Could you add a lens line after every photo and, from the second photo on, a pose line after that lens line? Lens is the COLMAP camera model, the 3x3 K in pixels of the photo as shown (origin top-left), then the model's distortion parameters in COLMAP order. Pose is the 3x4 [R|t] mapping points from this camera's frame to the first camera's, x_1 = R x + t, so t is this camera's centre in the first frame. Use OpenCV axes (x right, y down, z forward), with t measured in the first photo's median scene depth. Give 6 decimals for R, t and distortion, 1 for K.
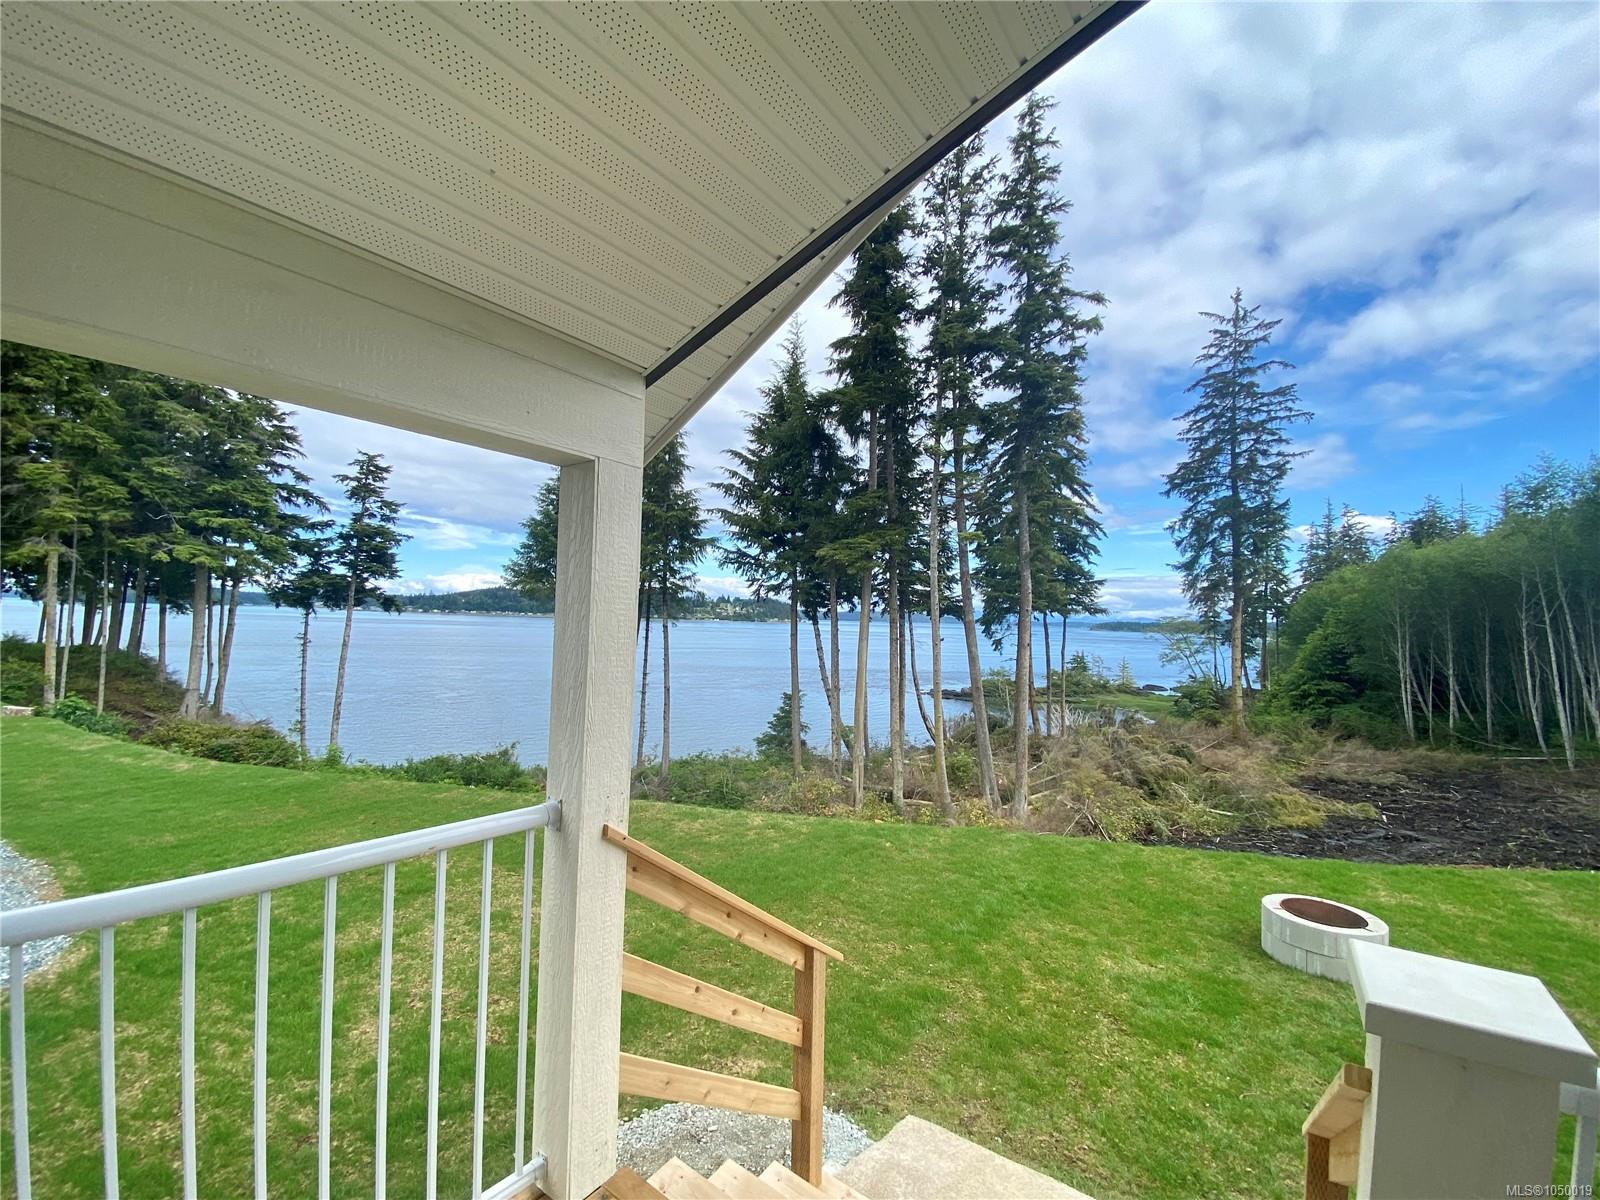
lens RADIAL K [[639.5, 0, 802.2], [0, 639.5, 605.4], [0, 0, 1]] dist [-0.007903, -0.004936]
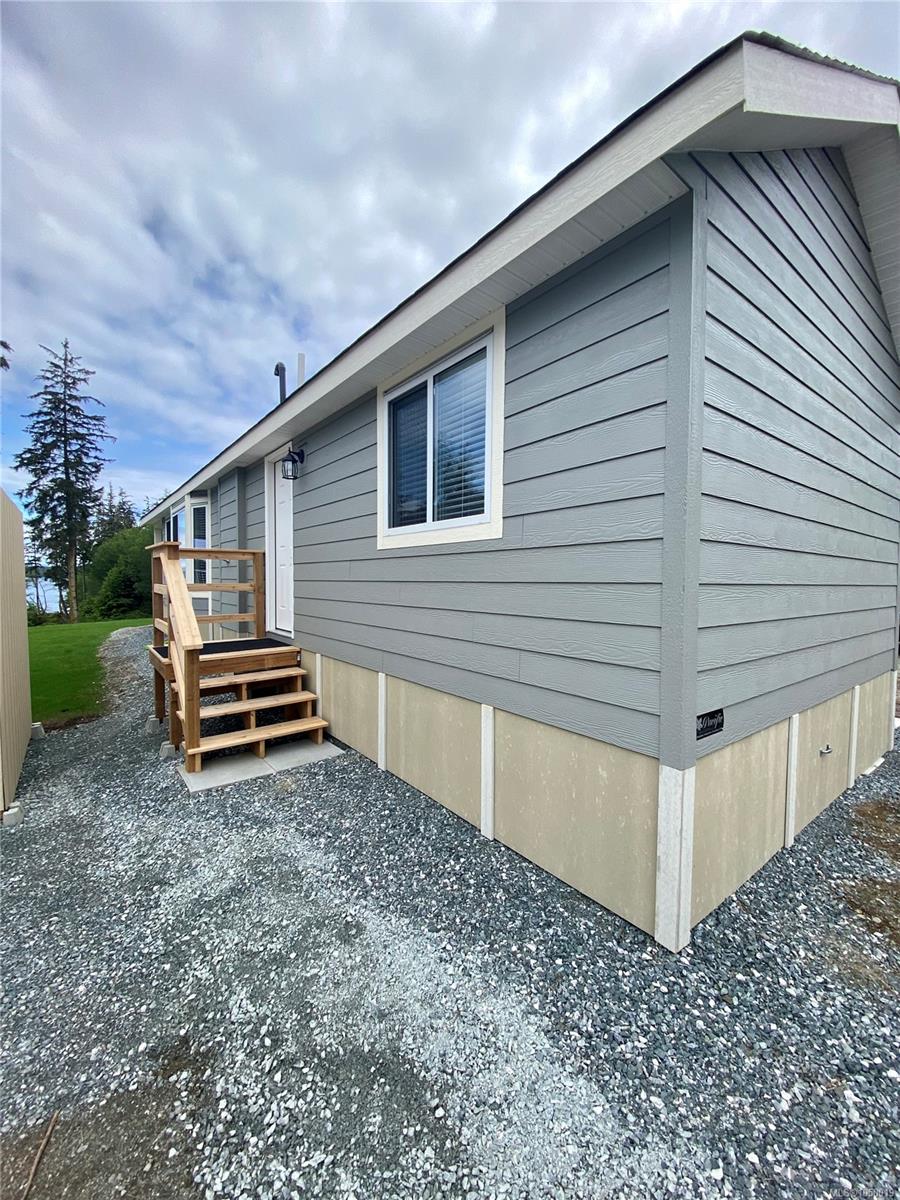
lens RADIAL K [[479.6, 0, 454.8], [0, 479.6, 597.9], [0, 0, 1]] dist [-0.007903, -0.004936]
pose [[0.239921, -0.068410, 0.968379, -0.250637], [-0.019826, 0.996961, 0.075341, 0.008593], [-0.970590, -0.037275, 0.237835, -0.206096]]
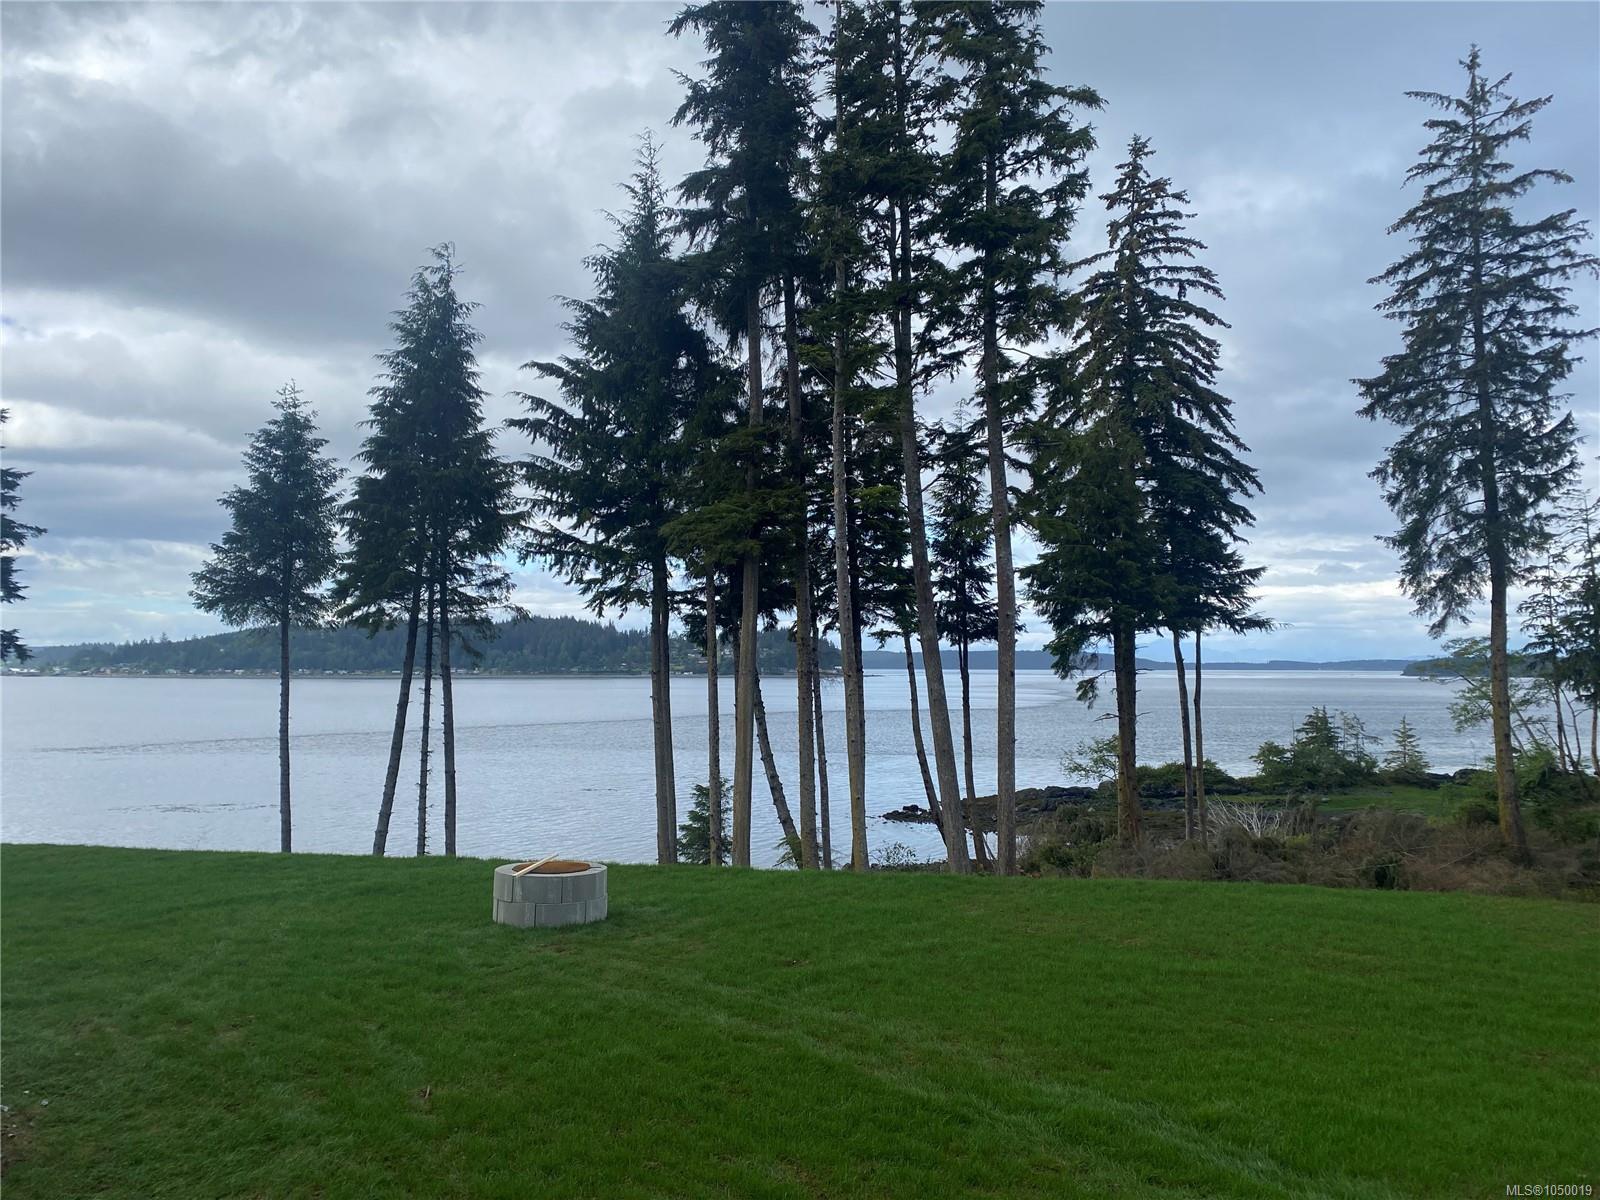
lens RADIAL K [[1216.4, 0, 825.0], [0, 1216.4, 573.3], [0, 0, 1]] dist [0.010566, -0.013537]
pose [[0.999151, -0.027937, -0.030289, 0.150074], [0.026160, 0.997999, -0.057566, 0.018784], [0.031837, 0.056725, 0.997882, -0.087820]]
